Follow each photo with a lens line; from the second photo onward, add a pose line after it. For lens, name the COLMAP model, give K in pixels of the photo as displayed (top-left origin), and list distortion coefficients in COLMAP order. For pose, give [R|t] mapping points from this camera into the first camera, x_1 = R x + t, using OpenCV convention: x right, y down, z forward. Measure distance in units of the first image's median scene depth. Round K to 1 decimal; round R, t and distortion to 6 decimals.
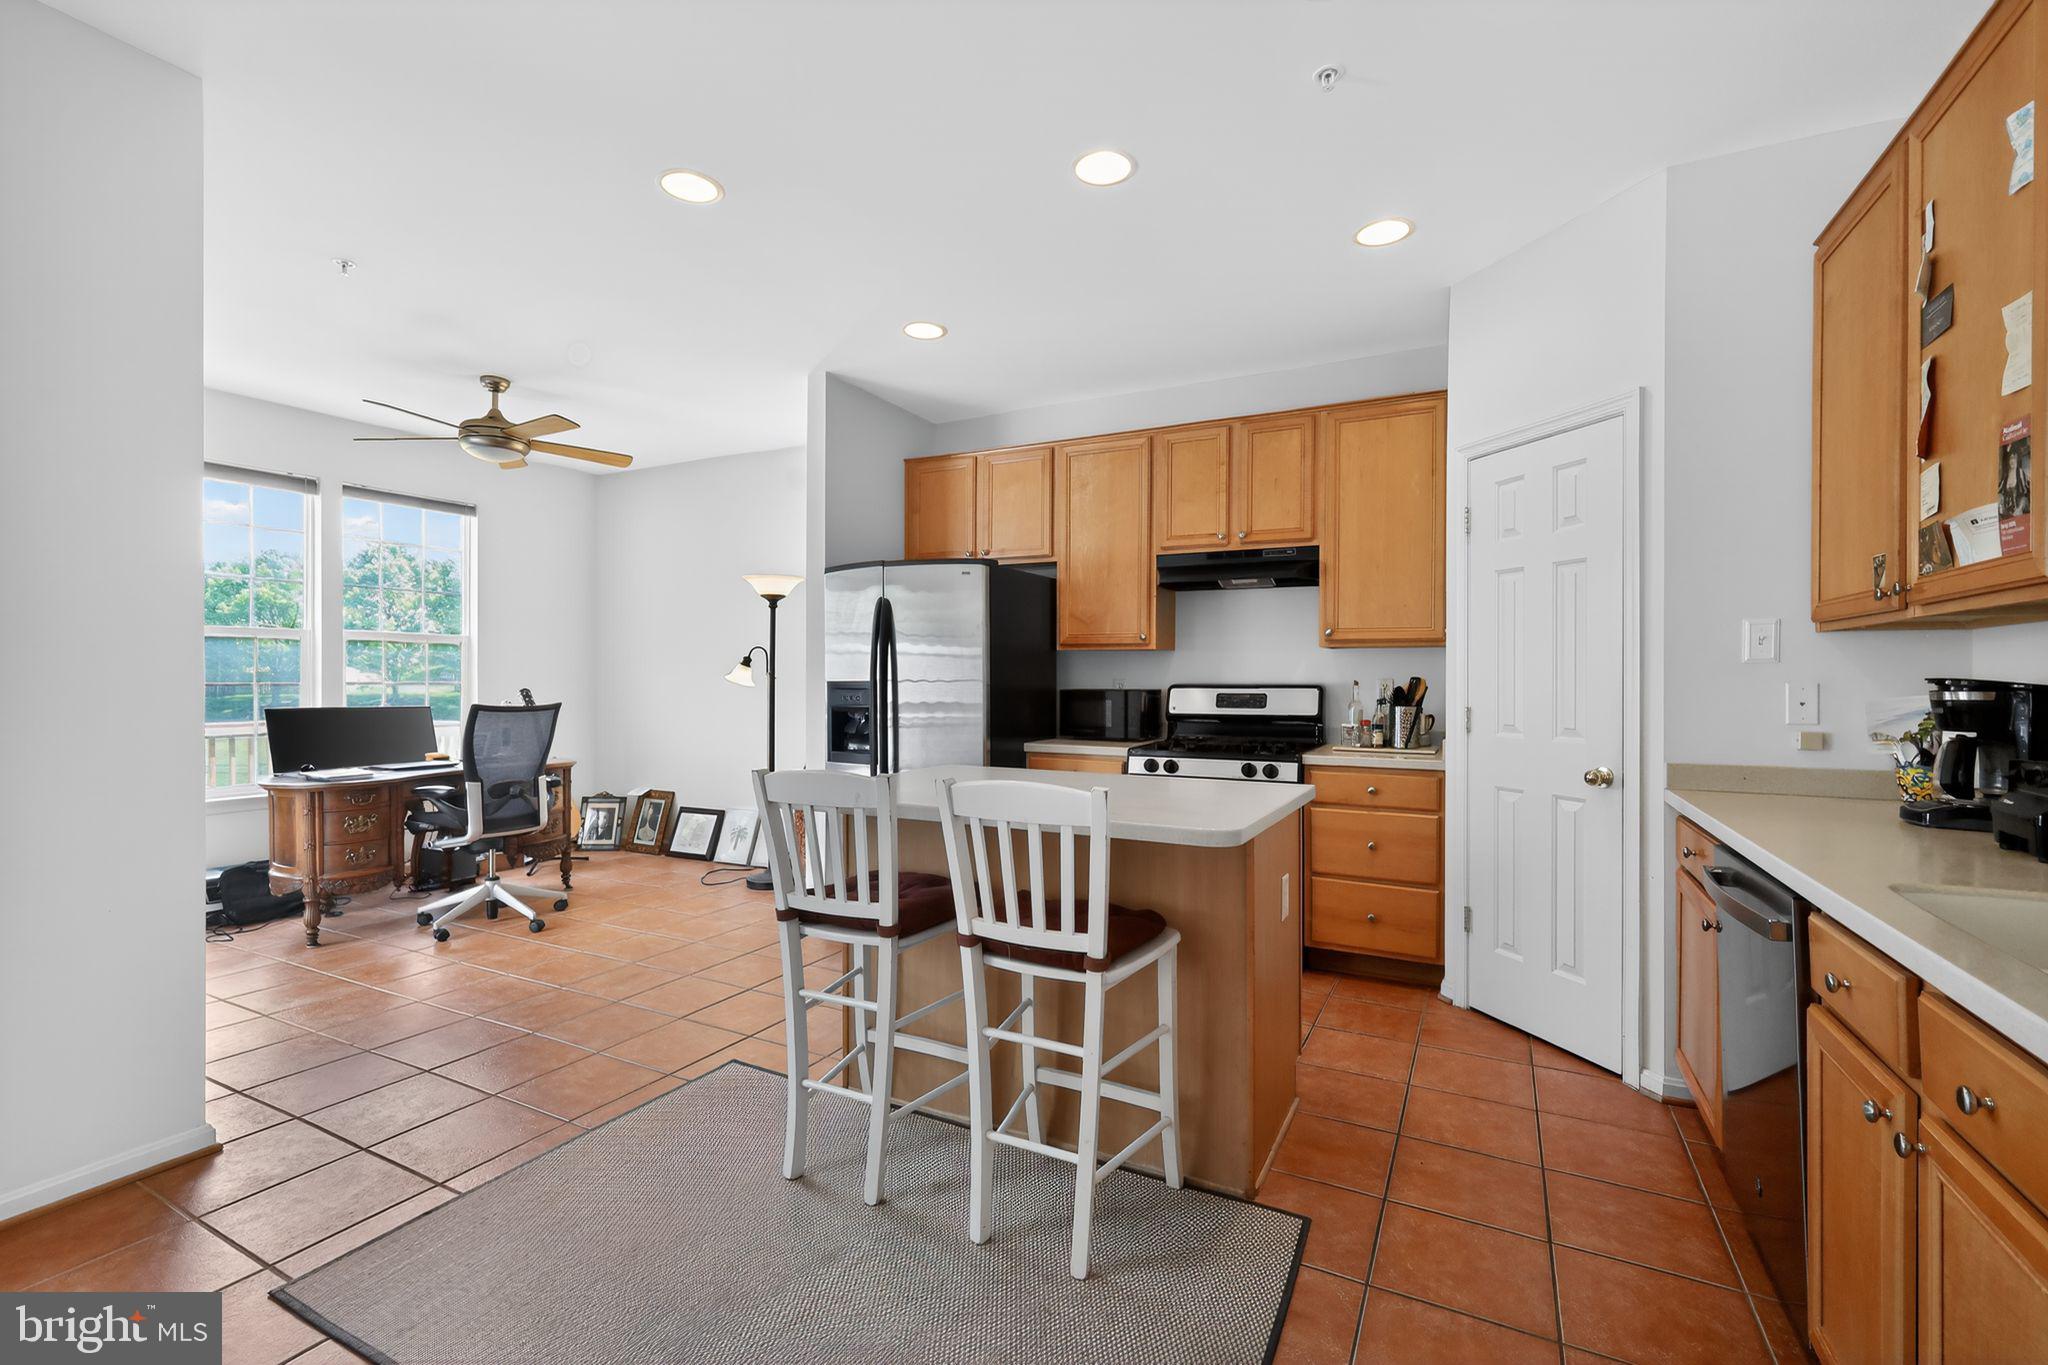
lens RADIAL K [[885.7, 0, 1041.2], [0, 885.7, 680.2], [0, 0, 1]] dist [0.003222, -0.000306]
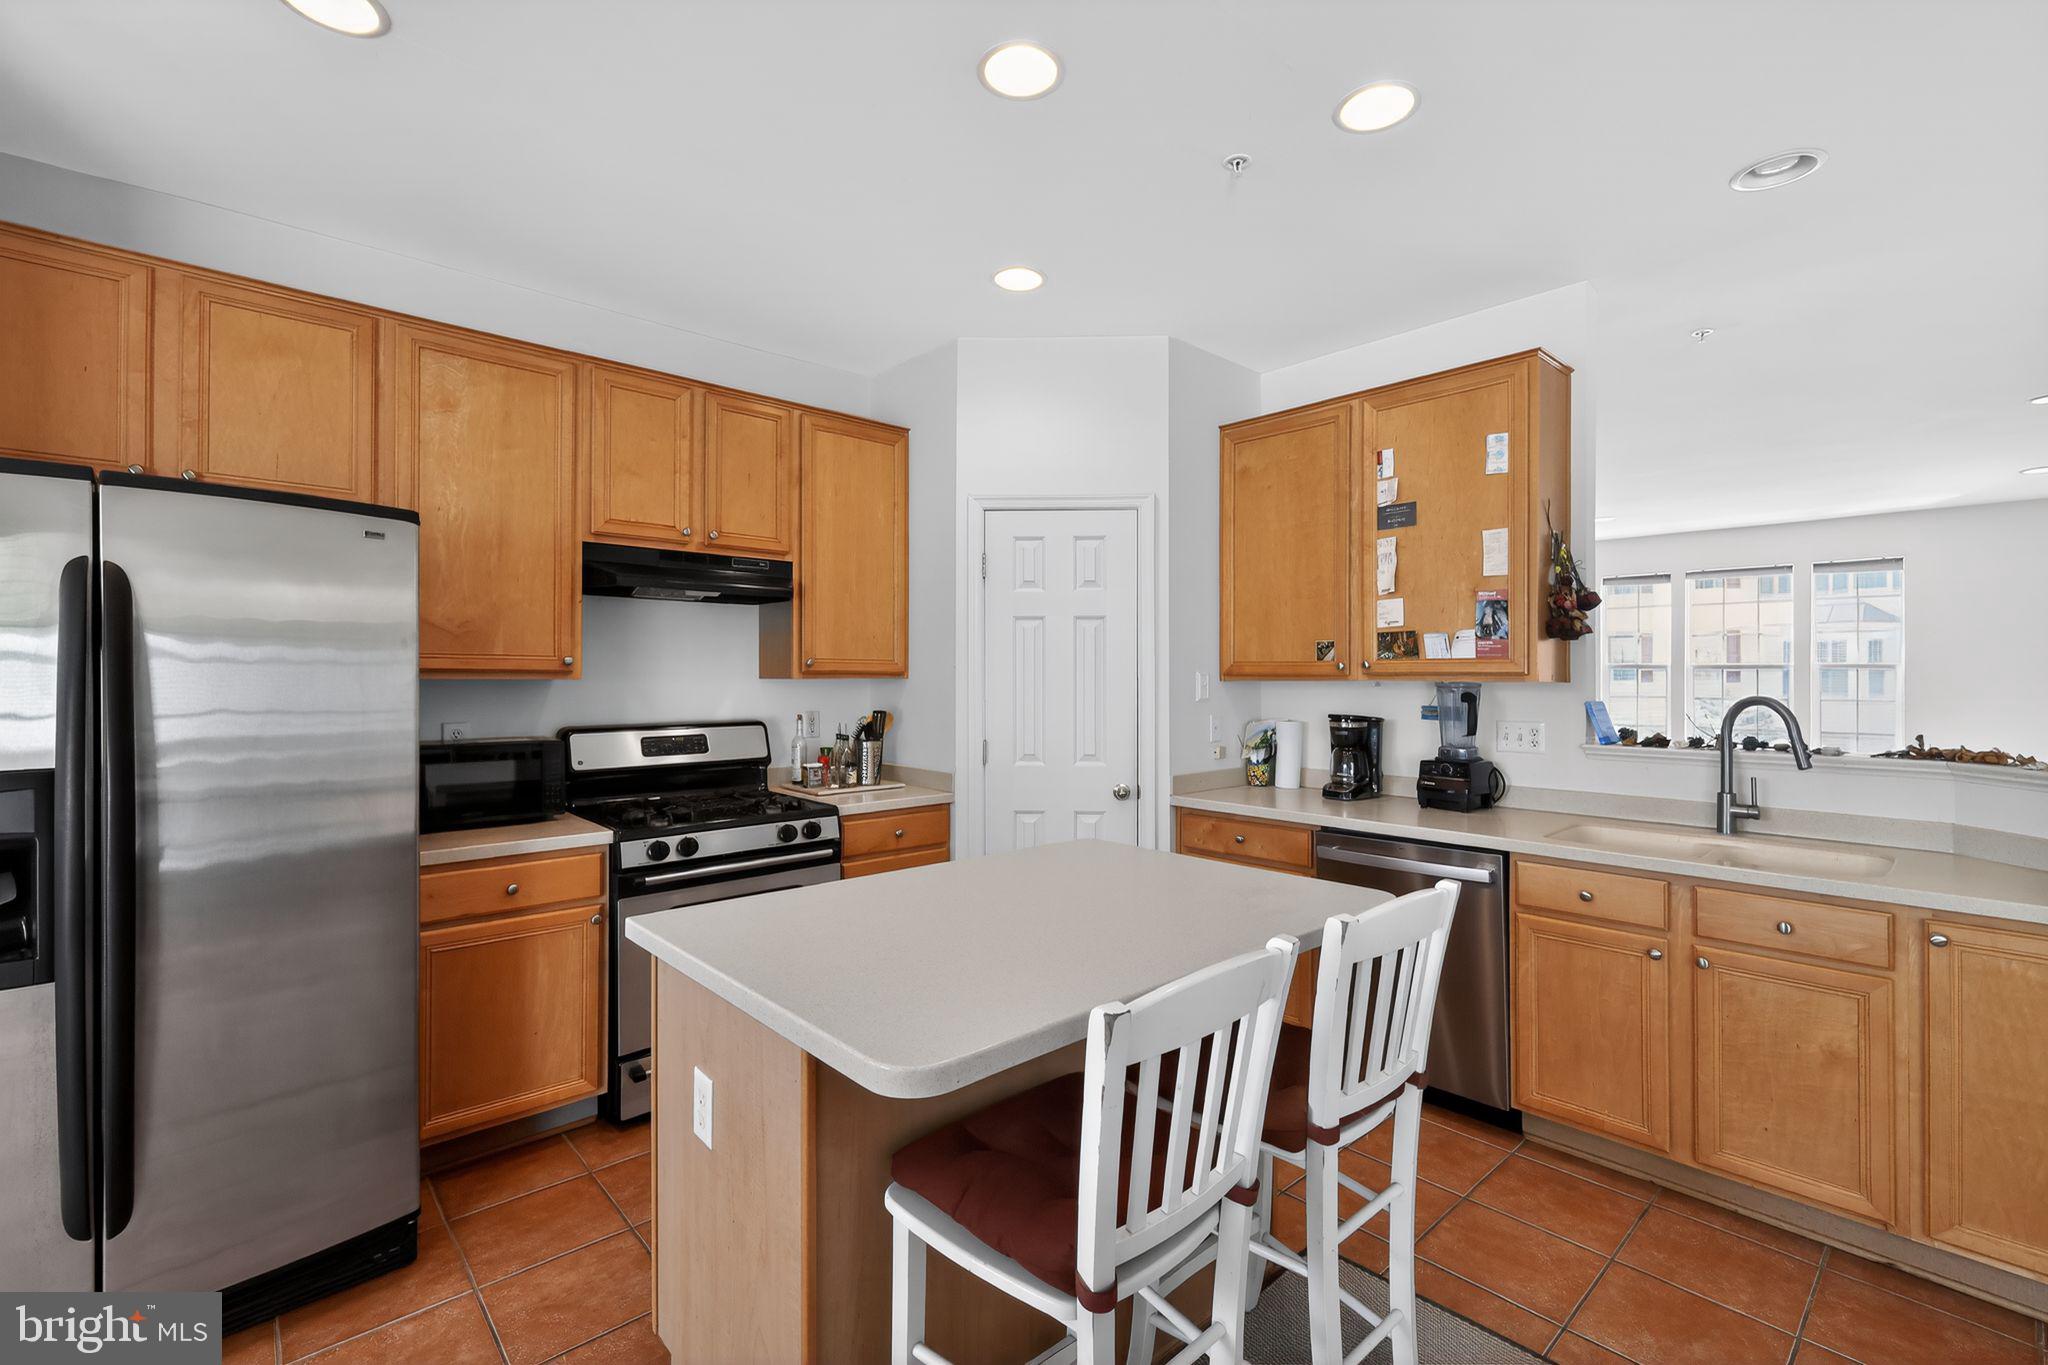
lens RADIAL K [[885.7, 0, 1026.6], [0, 885.7, 673.3], [0, 0, 1]] dist [0.003222, -0.000306]
pose [[0.359445, 0.000044, 0.933166, -0.404384], [0.003073, 0.999995, -0.001231, -0.039991], [-0.933161, 0.003310, 0.359443, 0.459502]]
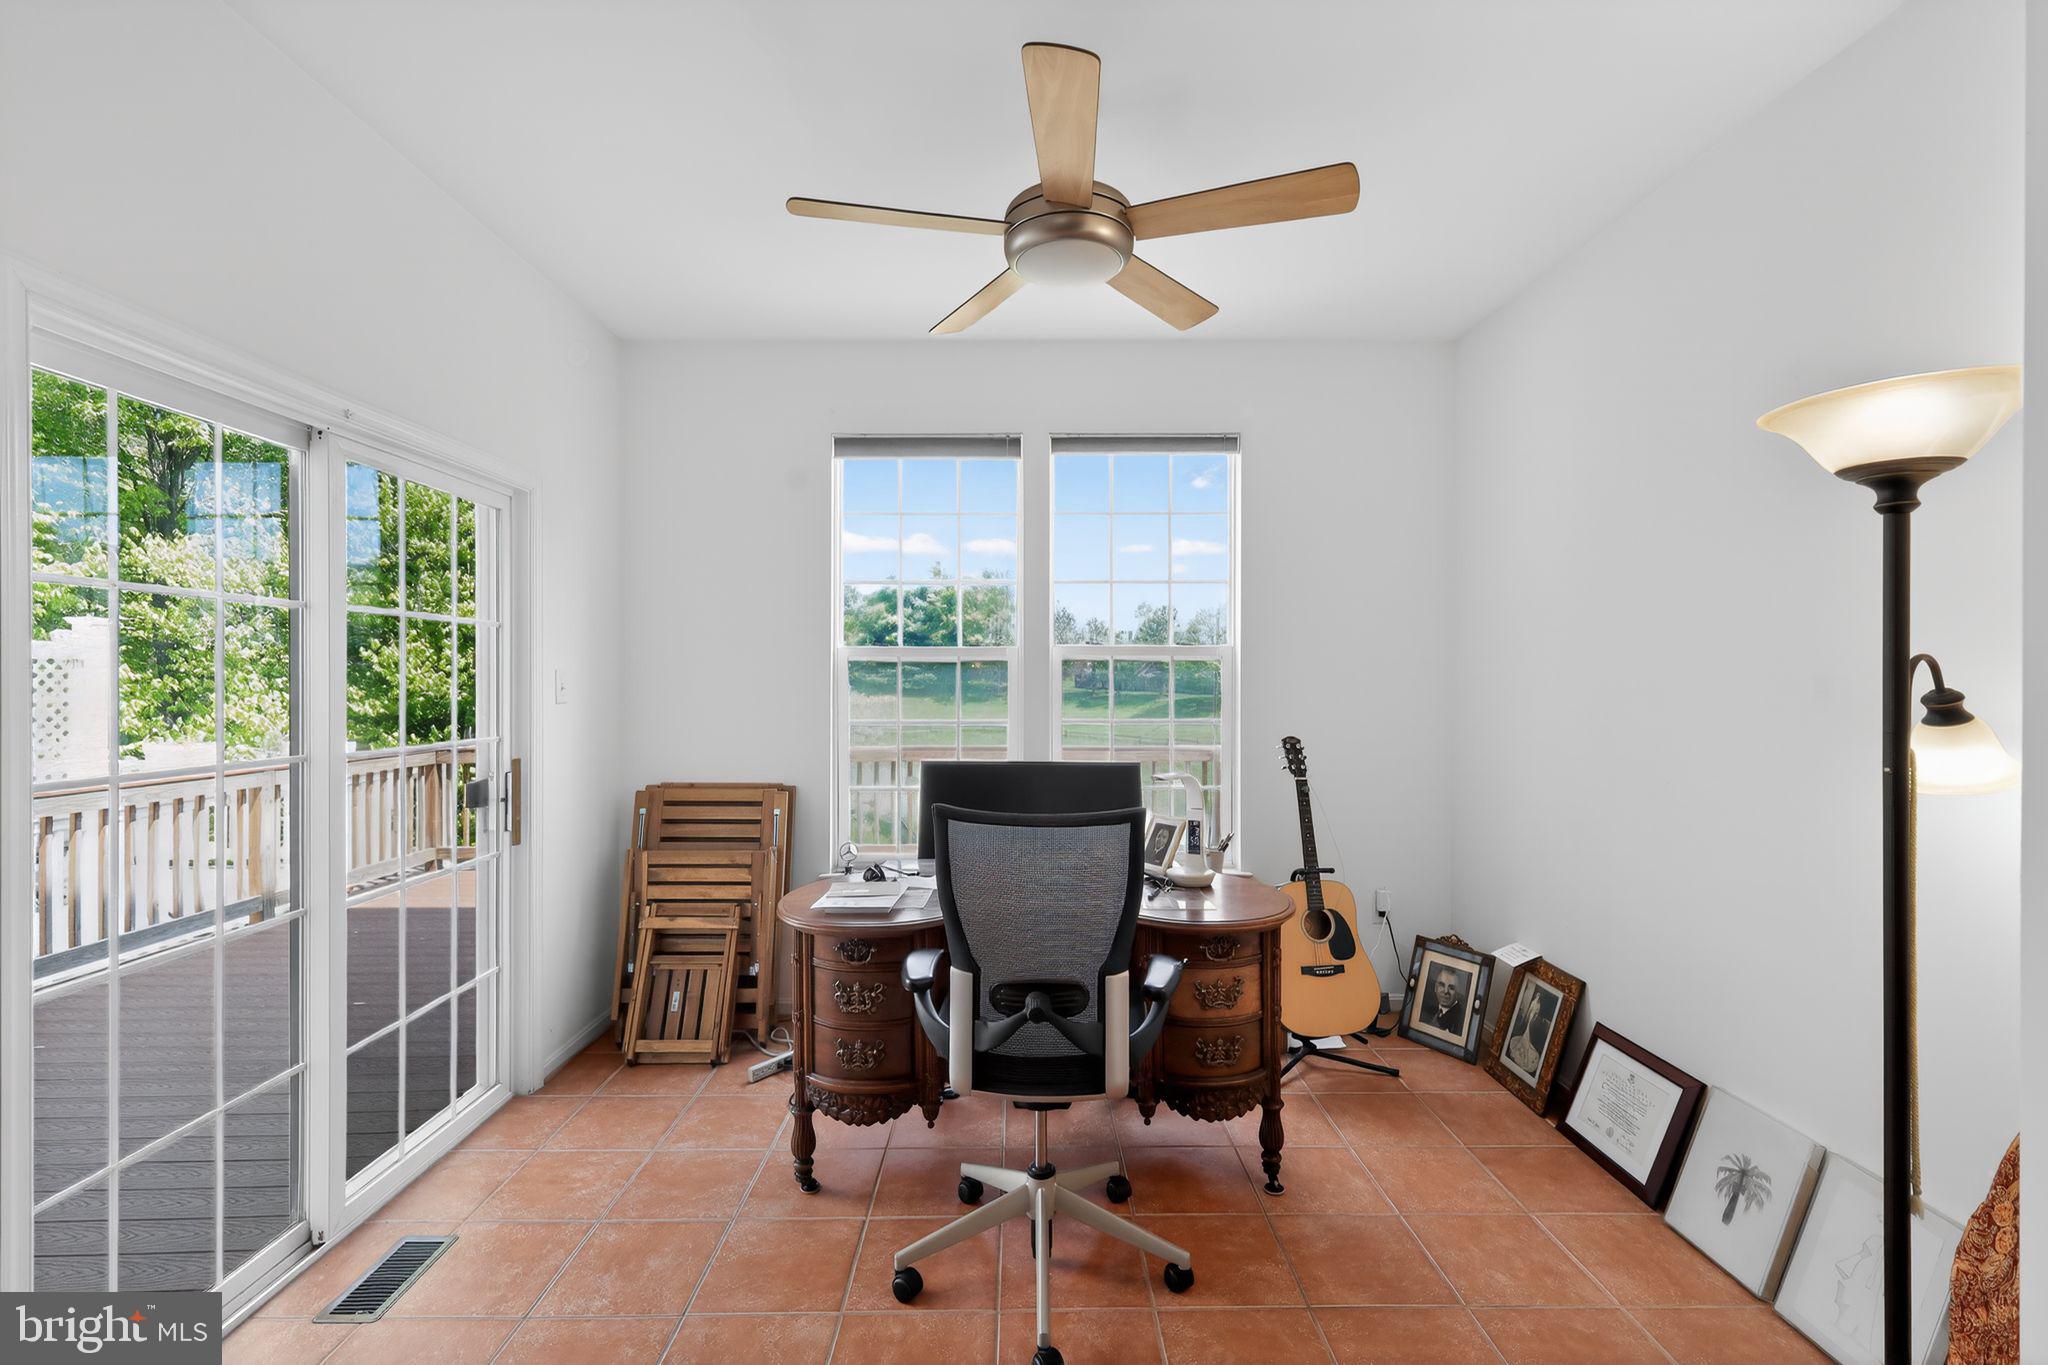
lens RADIAL K [[885.7, 0, 1017.0], [0, 885.7, 686.8], [0, 0, 1]] dist [0.003222, -0.000306]
pose [[0.451756, 0.004982, -0.892128, -0.222536], [-0.000664, 0.999986, 0.005248, -0.034945], [0.892141, -0.001778, 0.451753, 0.822887]]
